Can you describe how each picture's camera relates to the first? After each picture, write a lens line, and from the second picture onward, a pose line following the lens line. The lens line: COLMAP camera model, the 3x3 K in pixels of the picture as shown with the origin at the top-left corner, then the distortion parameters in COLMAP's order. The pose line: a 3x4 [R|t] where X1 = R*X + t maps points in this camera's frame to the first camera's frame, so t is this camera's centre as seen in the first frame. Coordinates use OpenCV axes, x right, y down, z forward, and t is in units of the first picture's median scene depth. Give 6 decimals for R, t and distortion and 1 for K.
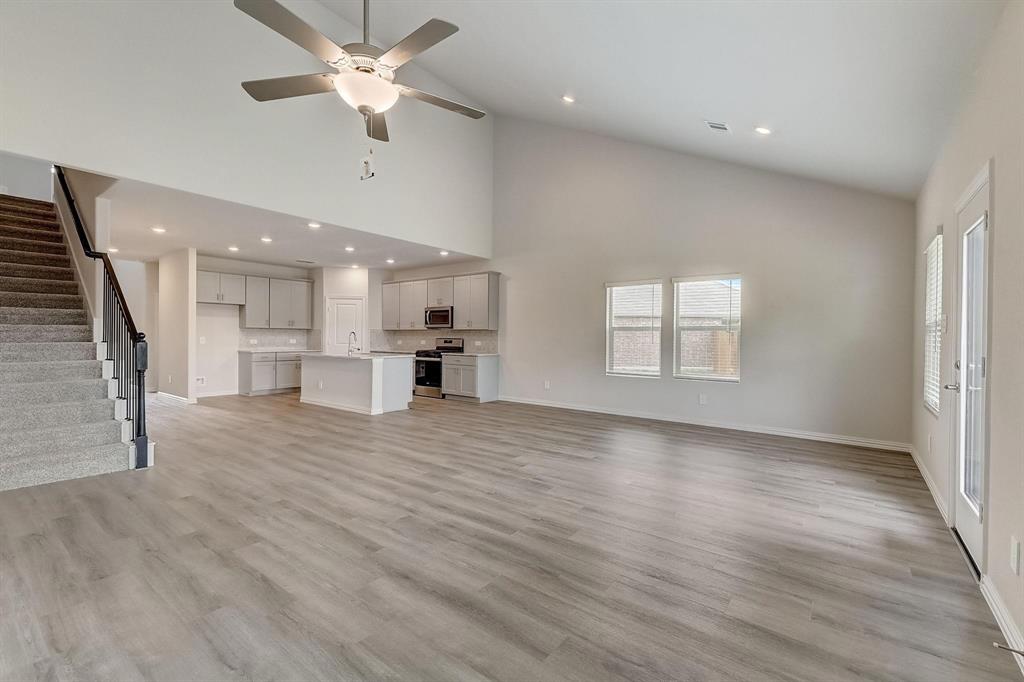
lens RADIAL K [[449.2, 0, 512.0], [0, 449.2, 341.0], [0, 0, 1]] dist [-0.000569, 0.000002]
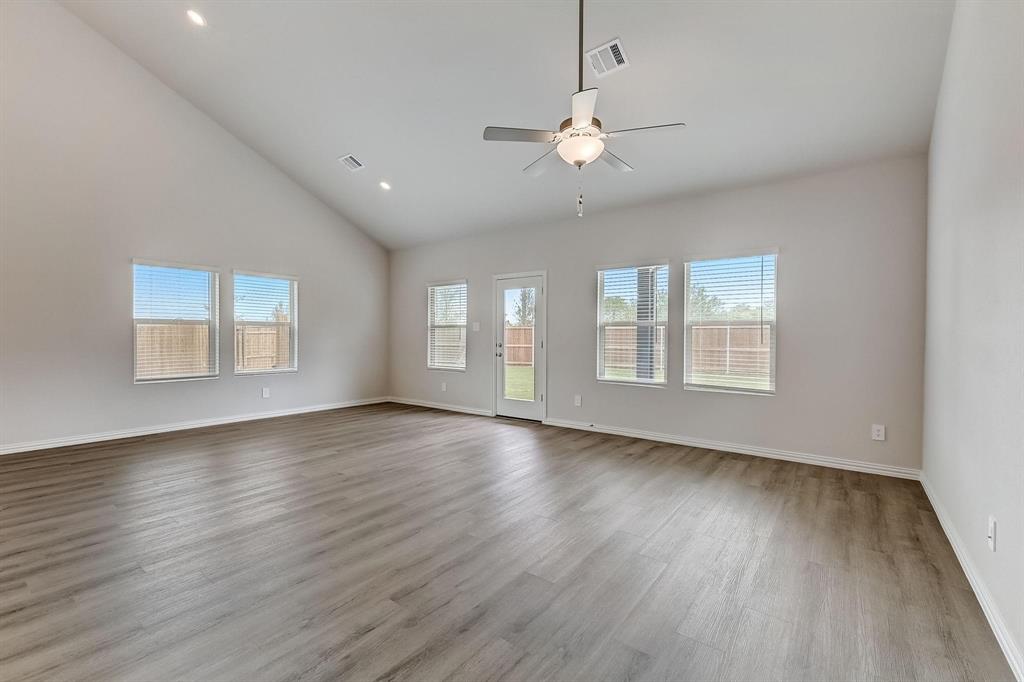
lens RADIAL K [[439.0, 0, 509.9], [0, 439.0, 338.3], [0, 0, 1]] dist [0.002404, 0.000234]
pose [[-0.013816, -0.015814, 0.999779, -0.406235], [0.002426, 0.999871, 0.015849, -0.008004], [-0.999902, 0.002644, -0.013776, 0.301294]]
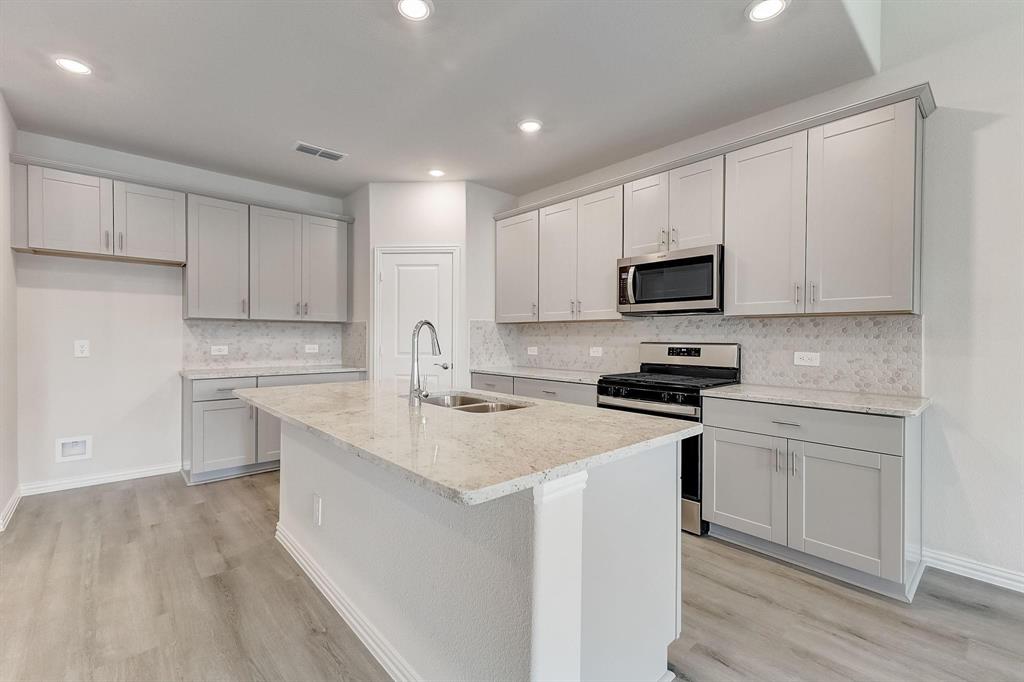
lens RADIAL K [[439.0, 0, 509.9], [0, 439.0, 338.3], [0, 0, 1]] dist [0.002404, 0.000234]
pose [[0.983664, -0.002978, -0.179991, -0.217855], [0.002157, 0.999986, -0.004757, -0.007899], [0.180002, 0.004291, 0.983657, 0.635878]]
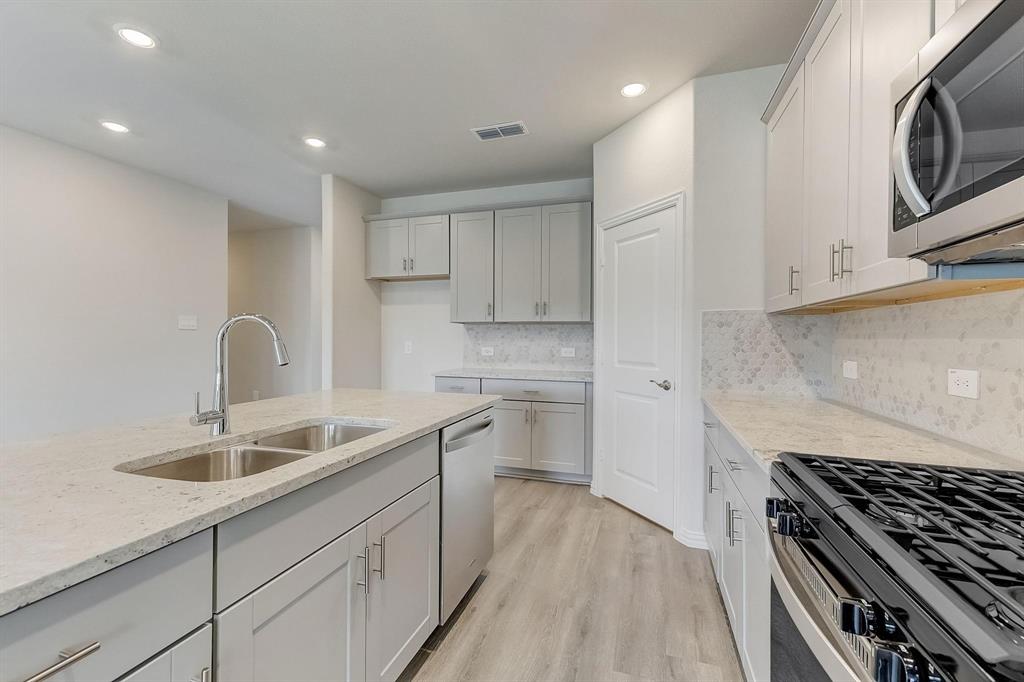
lens RADIAL K [[439.0, 0, 509.9], [0, 439.0, 338.3], [0, 0, 1]] dist [0.002404, 0.000234]
pose [[0.338487, -0.005327, -0.940956, -0.125721], [-0.007877, 0.999933, -0.008494, -0.009091], [0.940938, 0.010287, 0.338422, 0.880931]]
